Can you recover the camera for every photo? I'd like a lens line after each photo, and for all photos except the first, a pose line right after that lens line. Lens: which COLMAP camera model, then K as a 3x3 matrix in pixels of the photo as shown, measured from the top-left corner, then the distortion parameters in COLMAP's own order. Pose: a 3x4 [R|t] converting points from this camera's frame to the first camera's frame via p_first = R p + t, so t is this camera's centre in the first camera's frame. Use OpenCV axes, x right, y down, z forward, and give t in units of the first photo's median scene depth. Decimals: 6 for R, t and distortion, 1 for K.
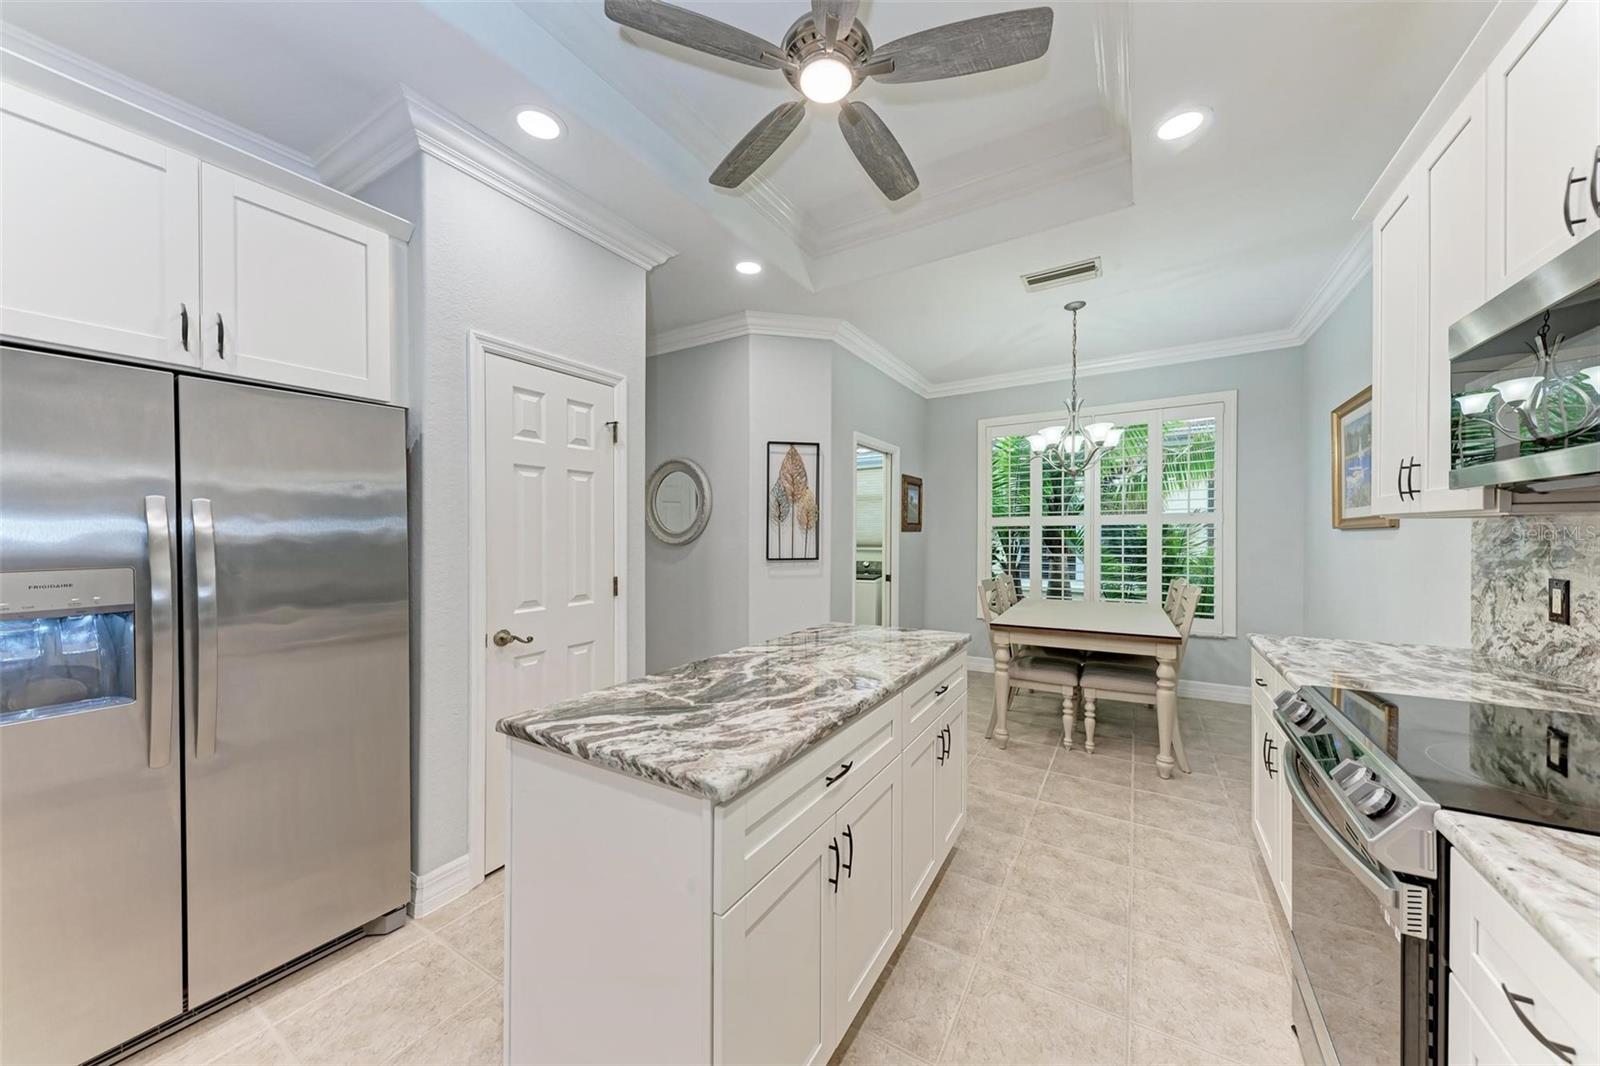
lens RADIAL K [[549.5, 0, 803.5], [0, 549.5, 541.4], [0, 0, 1]] dist [0.016454, -0.004540]
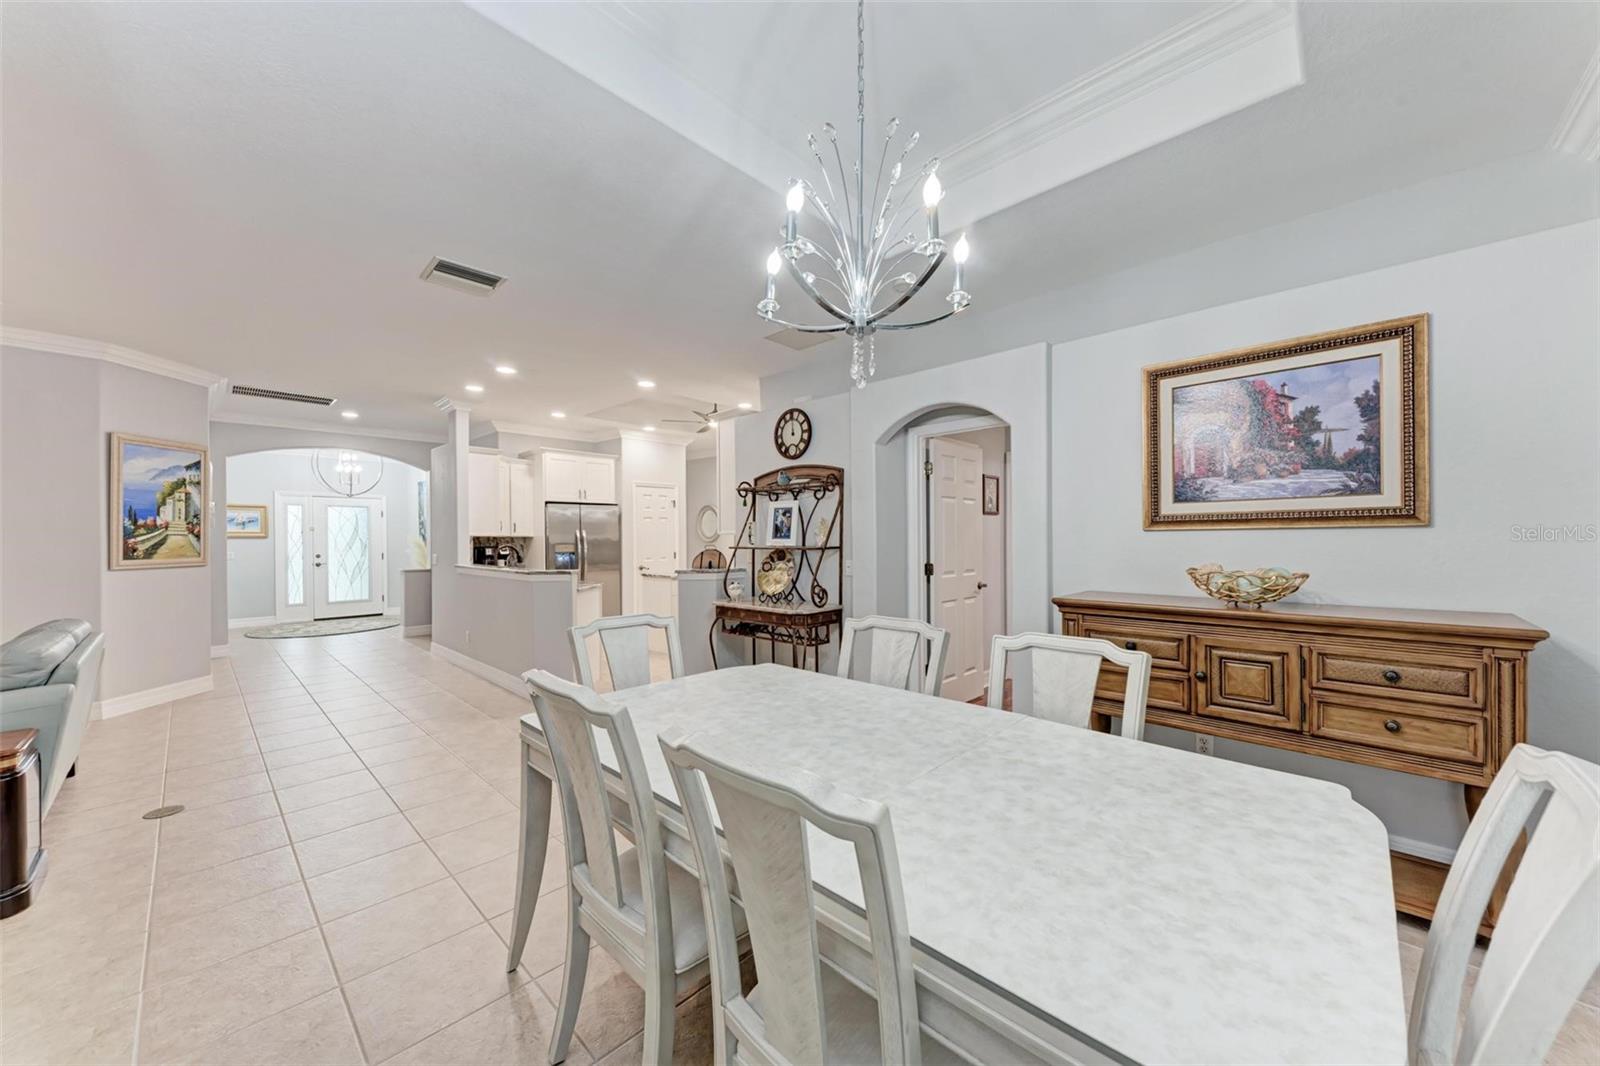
lens RADIAL K [[581.6, 0, 799.0], [0, 581.6, 539.3], [0, 0, 1]] dist [0.013467, -0.000082]
pose [[0.974516, 0.003635, -0.224290, 1.272764], [-0.005431, 0.999958, -0.007389, 0.017592], [0.224254, 0.008419, 0.974494, -2.381579]]
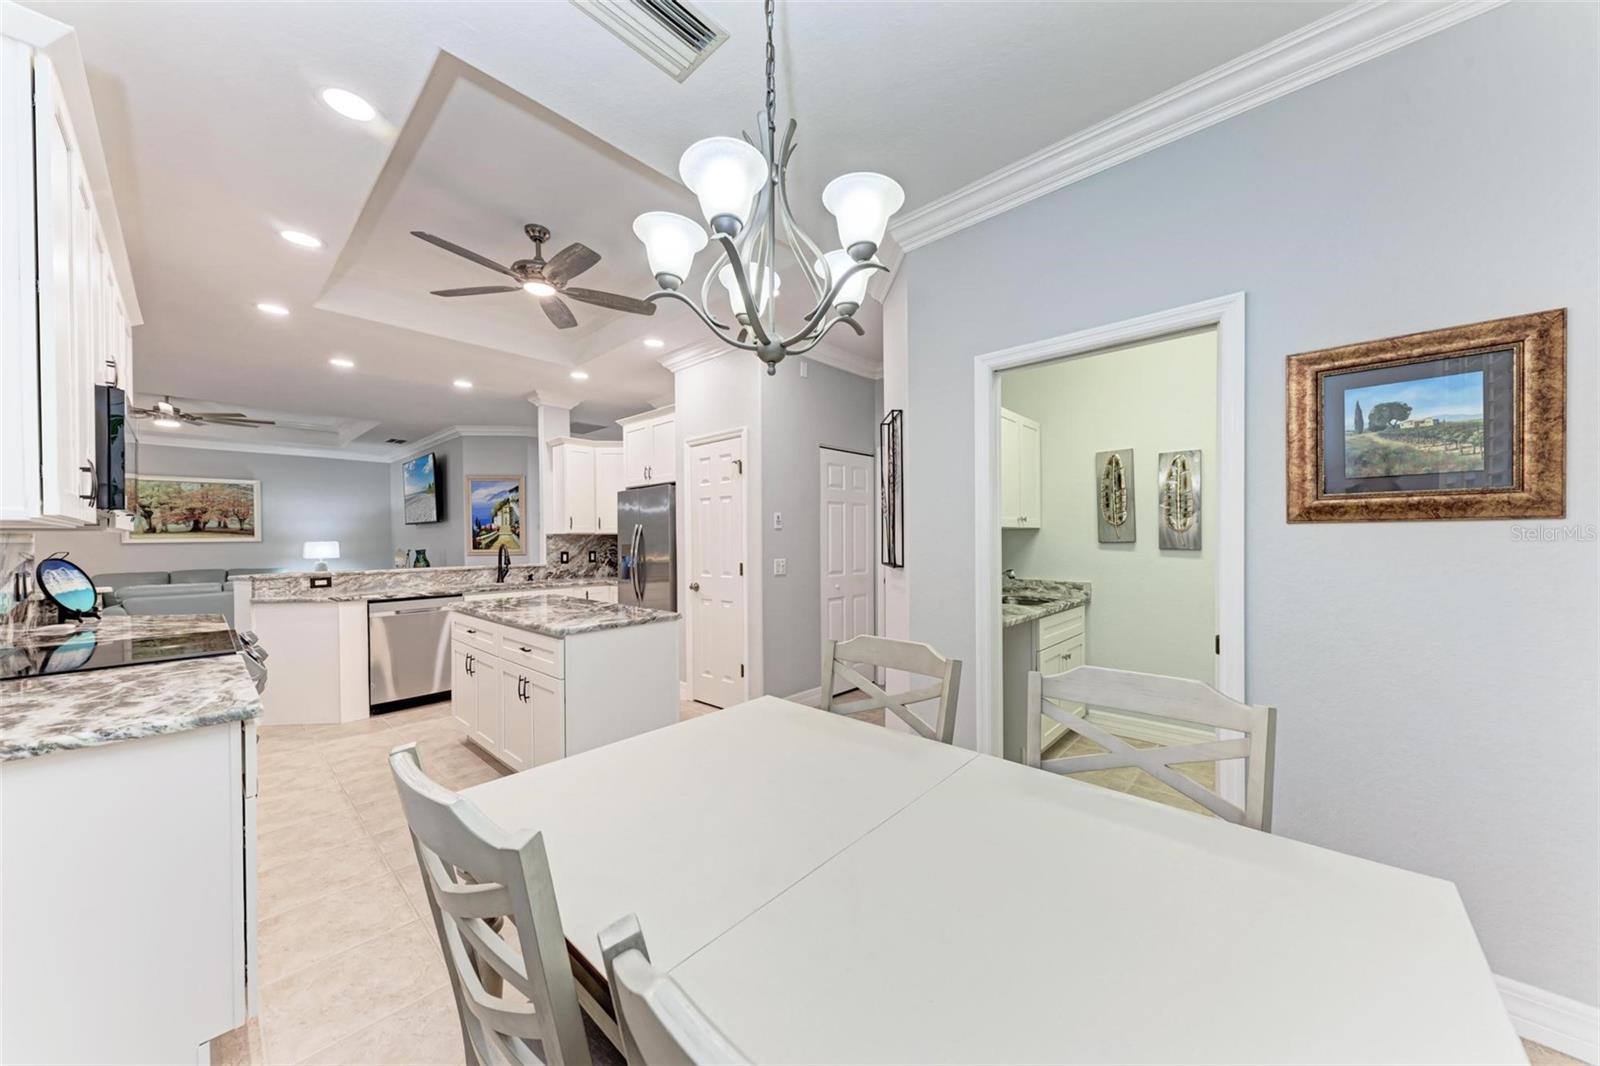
lens RADIAL K [[547.9, 0, 806.9], [0, 547.9, 540.8], [0, 0, 1]] dist [0.017856, -0.004350]
pose [[-0.189329, 0.016061, -0.981782, 1.383962], [-0.002725, 0.999854, 0.016883, -0.027578], [0.981910, 0.005871, -0.189258, 1.837578]]
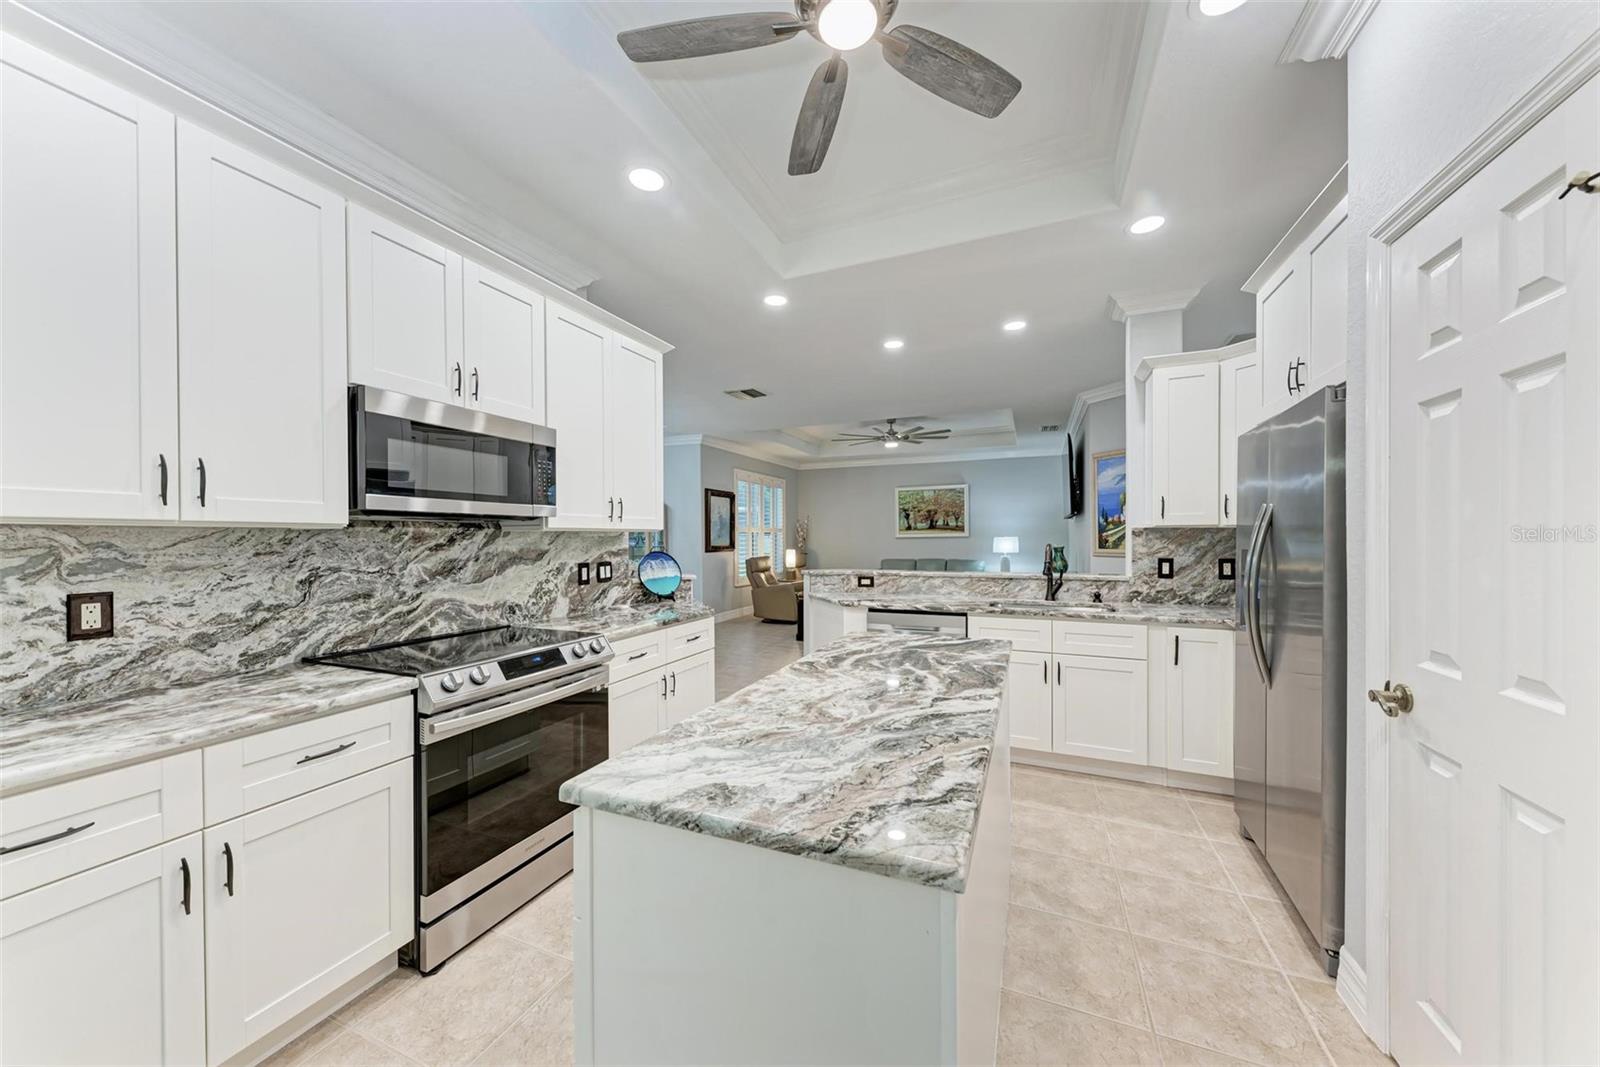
lens RADIAL K [[547.9, 0, 806.9], [0, 547.9, 541.3], [0, 0, 1]] dist [0.017856, -0.004350]
pose [[-0.988760, 0.015331, -0.148724, 0.200101], [0.012256, 0.999692, 0.021573, -0.020050], [0.149009, 0.019507, -0.988643, 1.564392]]
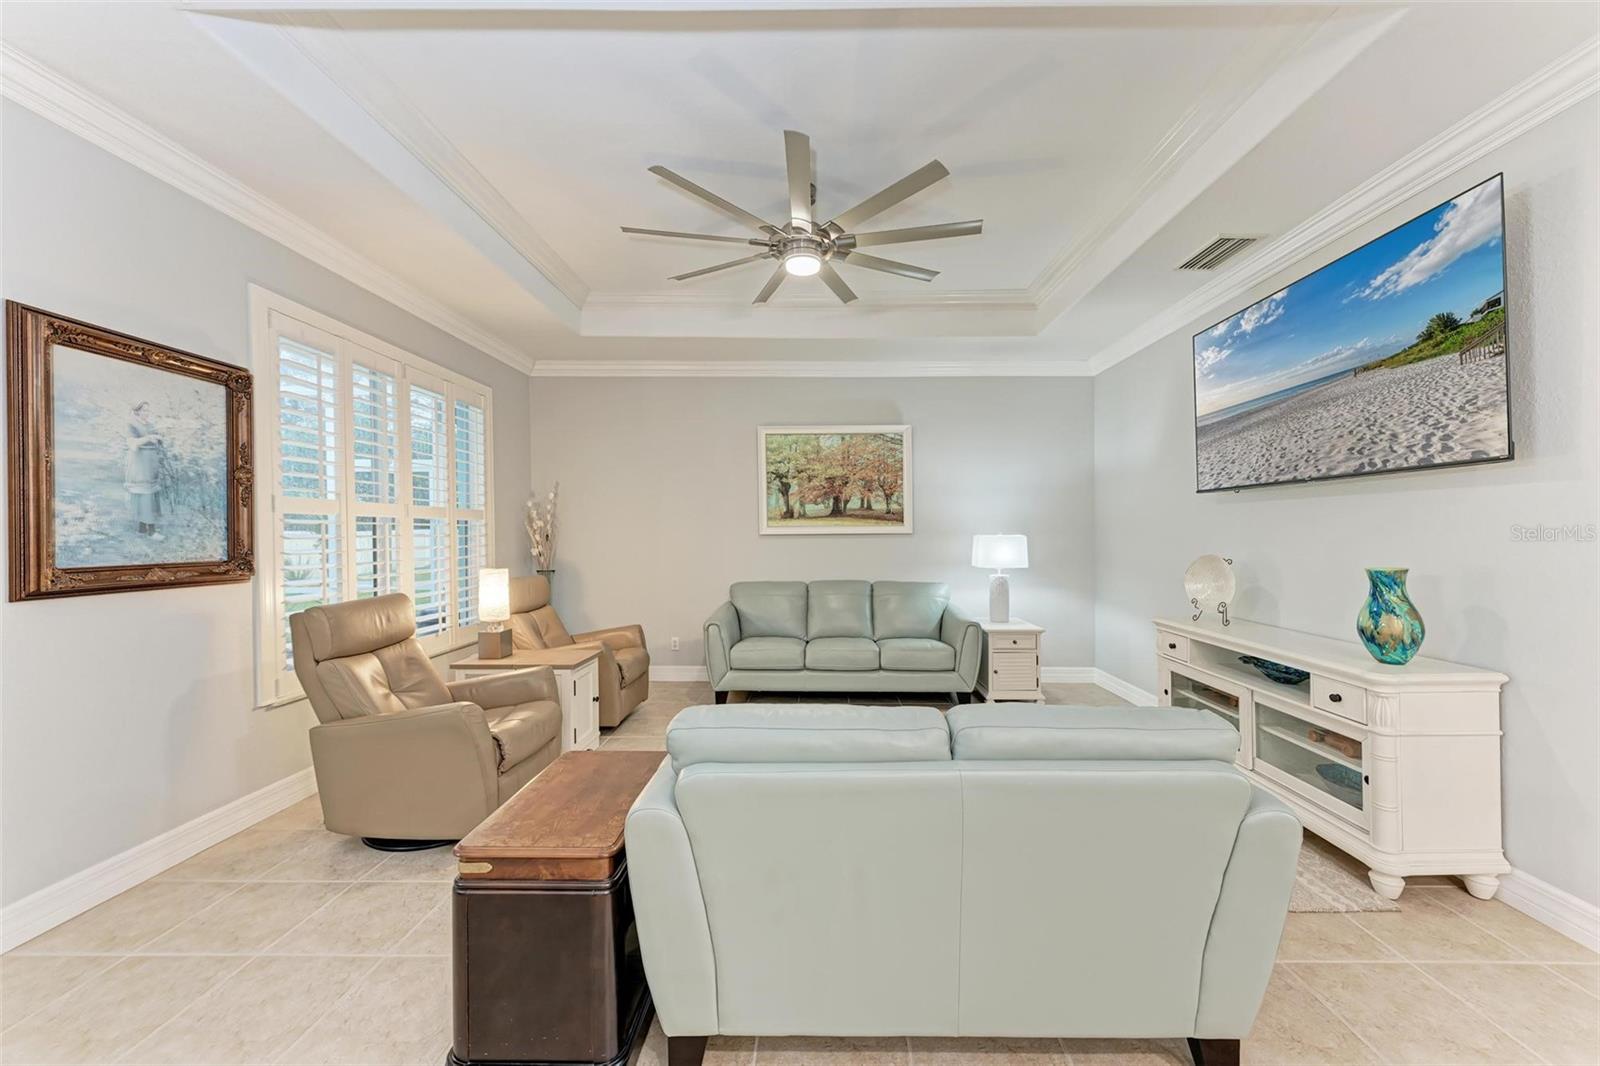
lens RADIAL K [[605.7, 0, 820.2], [0, 605.7, 534.3], [0, 0, 1]] dist [0.009339, -0.000015]
pose [[-0.860393, 0.008902, -0.509553, -0.261459], [0.000246, 0.999855, 0.017052, 0.018590], [0.509631, 0.014546, -0.860270, -0.916097]]
